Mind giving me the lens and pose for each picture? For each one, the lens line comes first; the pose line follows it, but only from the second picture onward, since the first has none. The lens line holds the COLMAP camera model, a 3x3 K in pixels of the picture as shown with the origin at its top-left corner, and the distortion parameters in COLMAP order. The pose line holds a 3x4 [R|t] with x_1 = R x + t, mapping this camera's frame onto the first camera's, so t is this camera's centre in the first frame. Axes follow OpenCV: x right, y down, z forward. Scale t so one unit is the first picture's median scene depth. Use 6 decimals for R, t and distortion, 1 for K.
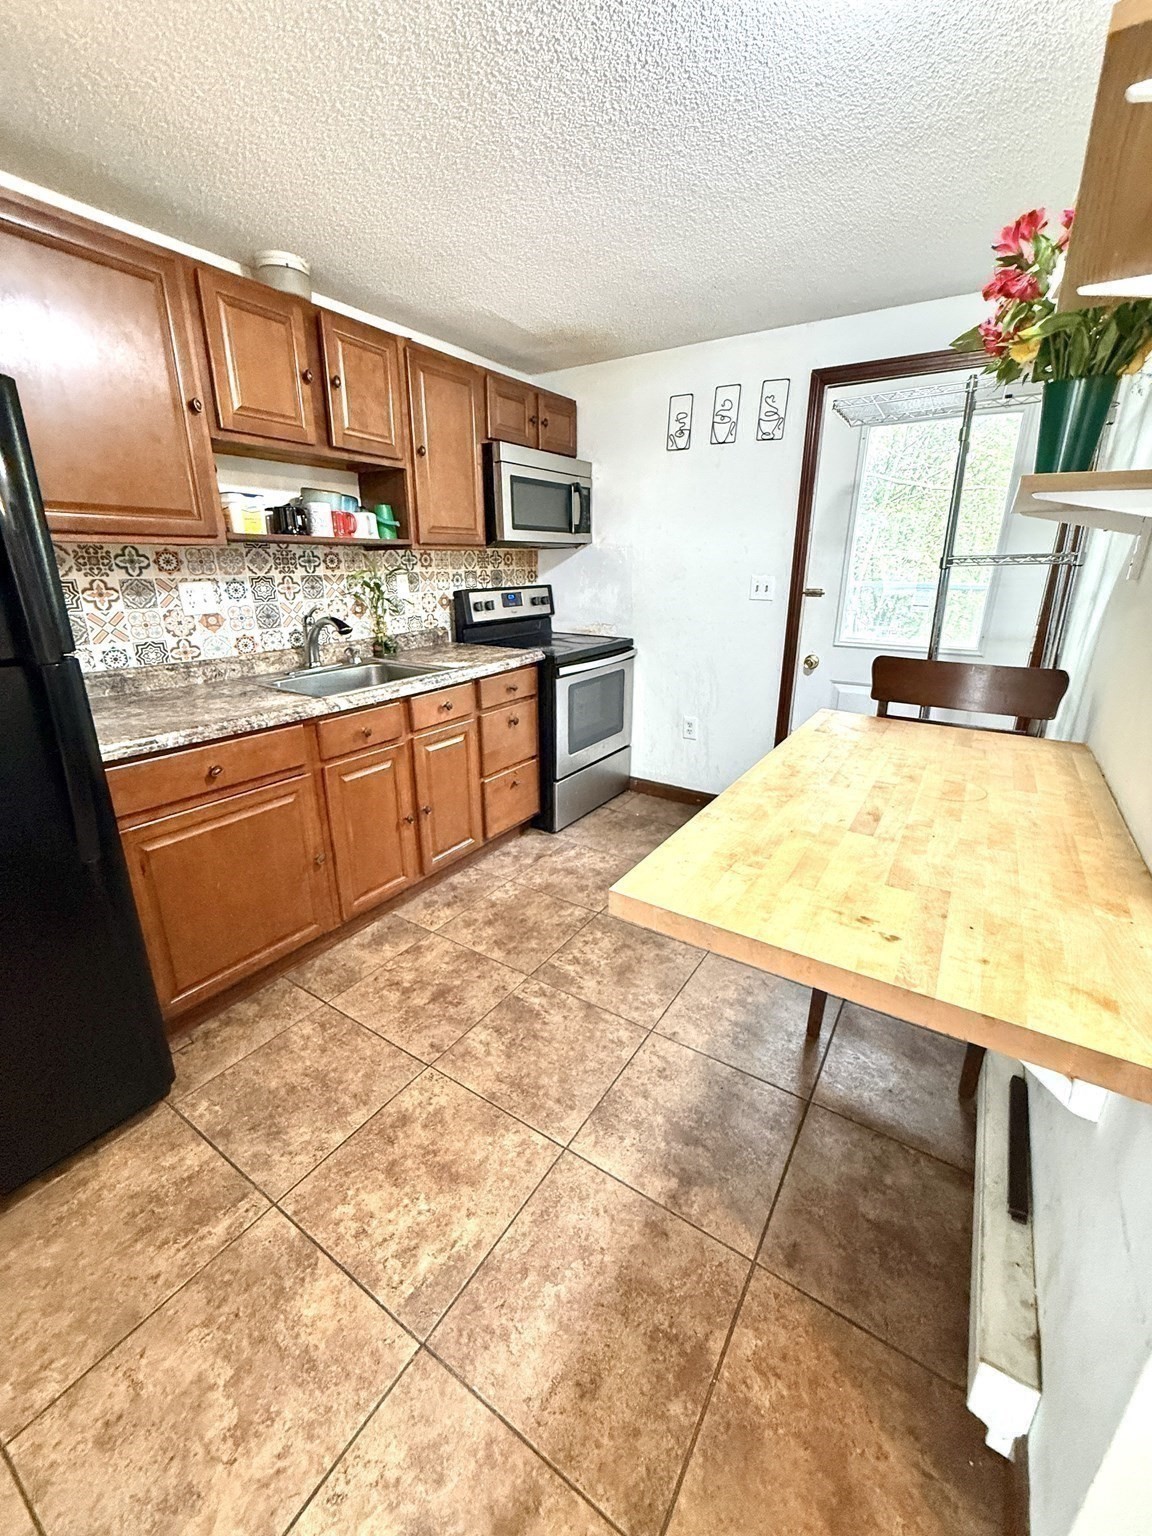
lens RADIAL K [[613.5, 0, 580.0], [0, 613.5, 759.1], [0, 0, 1]] dist [-0.002509, 0.001720]
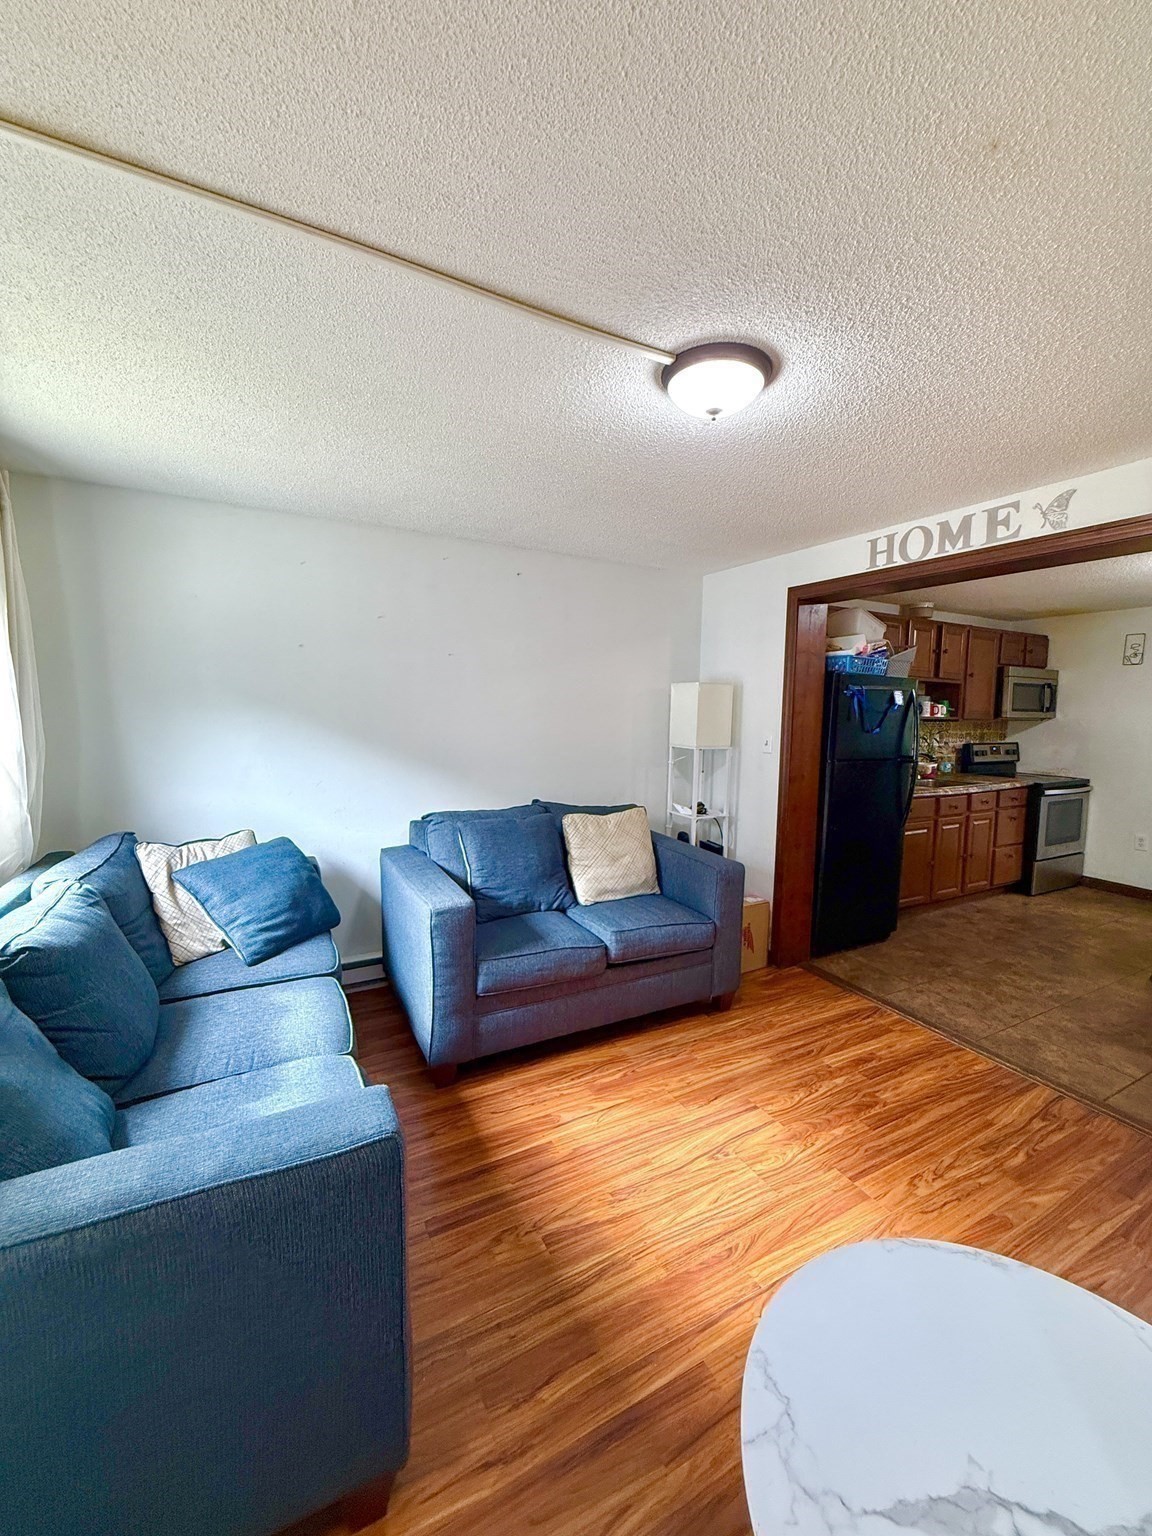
lens RADIAL K [[613.5, 0, 577.2], [0, 613.5, 757.7], [0, 0, 1]] dist [-0.002509, 0.001720]
pose [[0.875825, 0.049671, -0.480066, -0.417051], [-0.164511, 0.965845, -0.200199, 0.367674], [0.453726, 0.254315, 0.854082, -1.221976]]
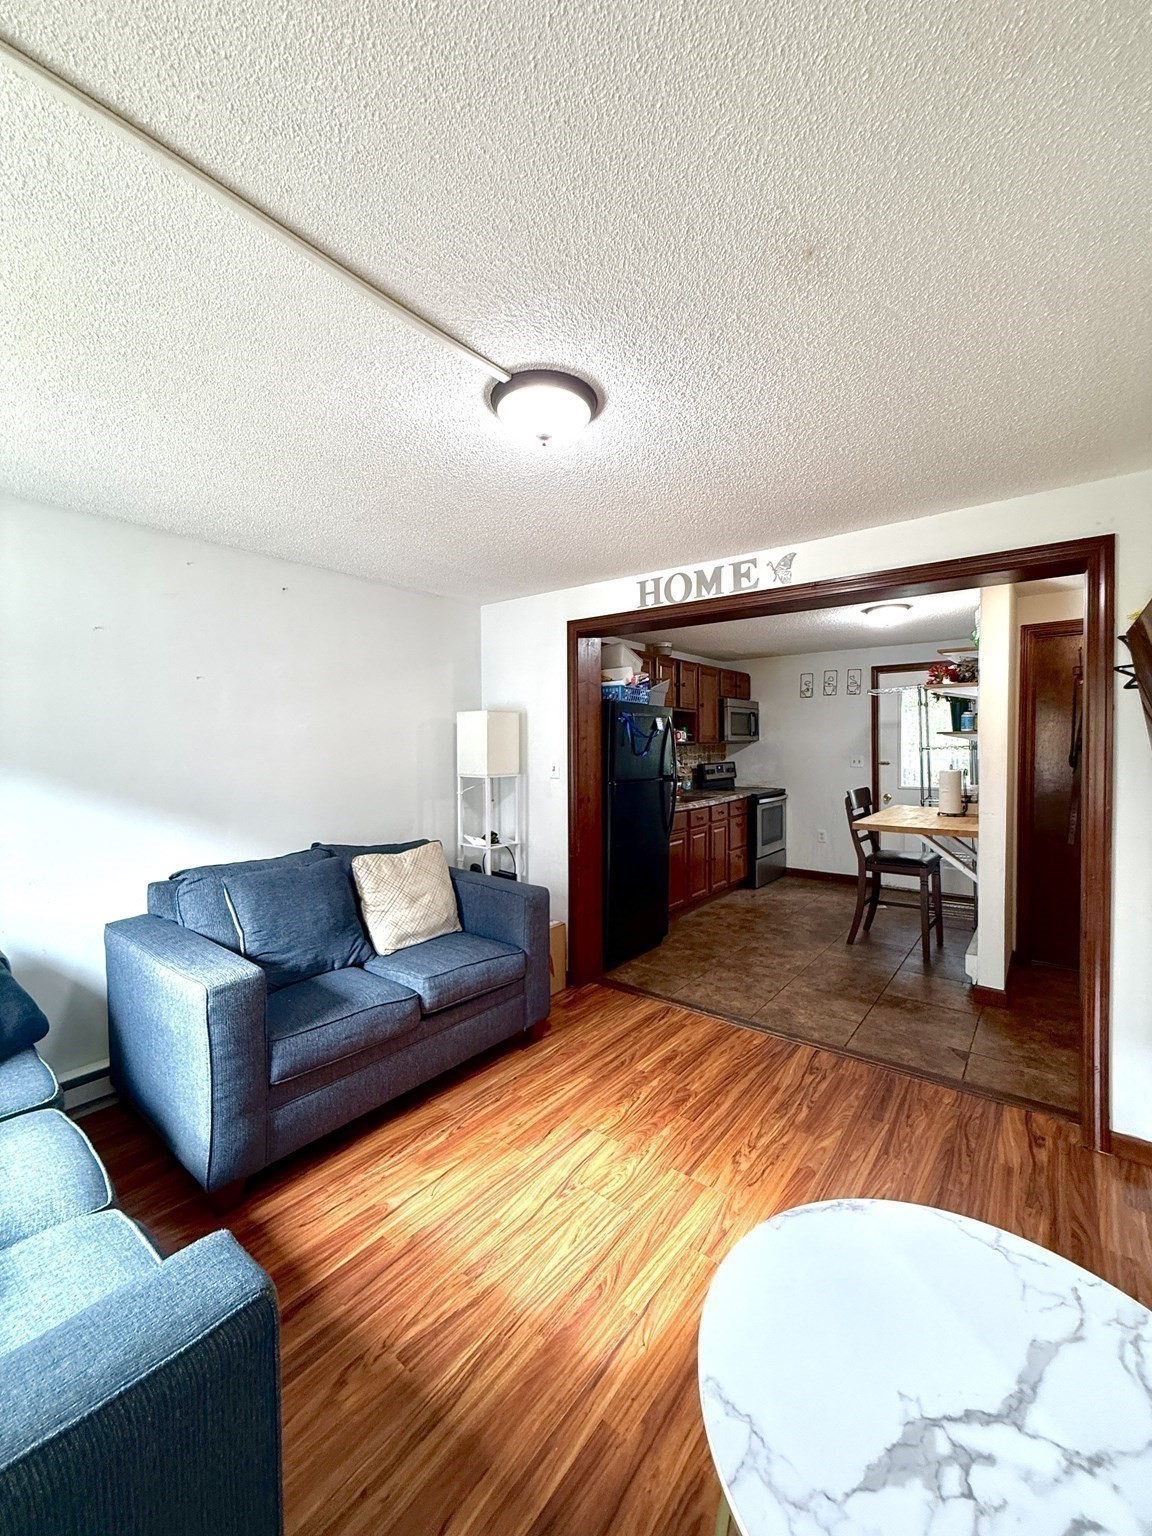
lens RADIAL K [[613.5, 0, 578.6], [0, 613.5, 757.1], [0, 0, 1]] dist [-0.002509, 0.001720]
pose [[0.995869, -0.009627, -0.090292, -0.525650], [-0.017318, 0.955976, -0.292934, 0.381190], [0.089137, 0.293287, 0.951860, -1.218814]]
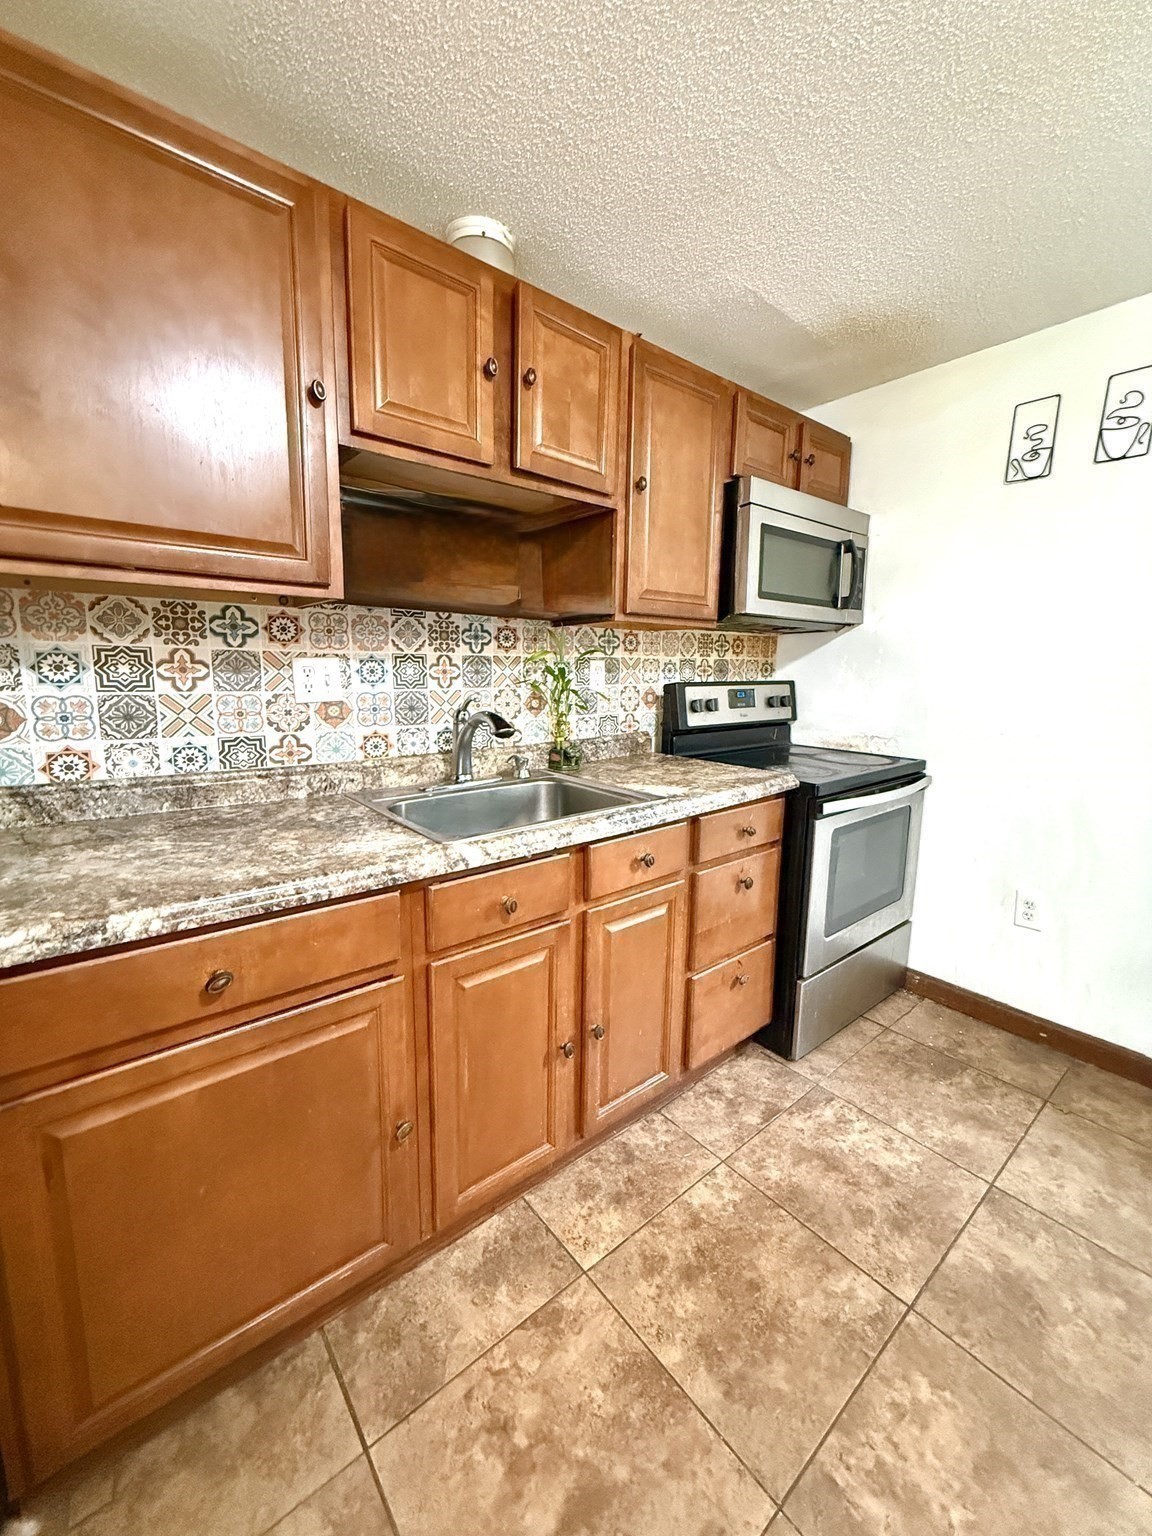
lens RADIAL K [[613.5, 0, 577.5], [0, 613.5, 758.2], [0, 0, 1]] dist [-0.002509, 0.001720]
pose [[0.951753, 0.053778, -0.302115, -0.101609], [-0.103488, 0.983099, -0.151021, -0.085769], [0.288888, 0.175000, 0.941233, 0.384521]]
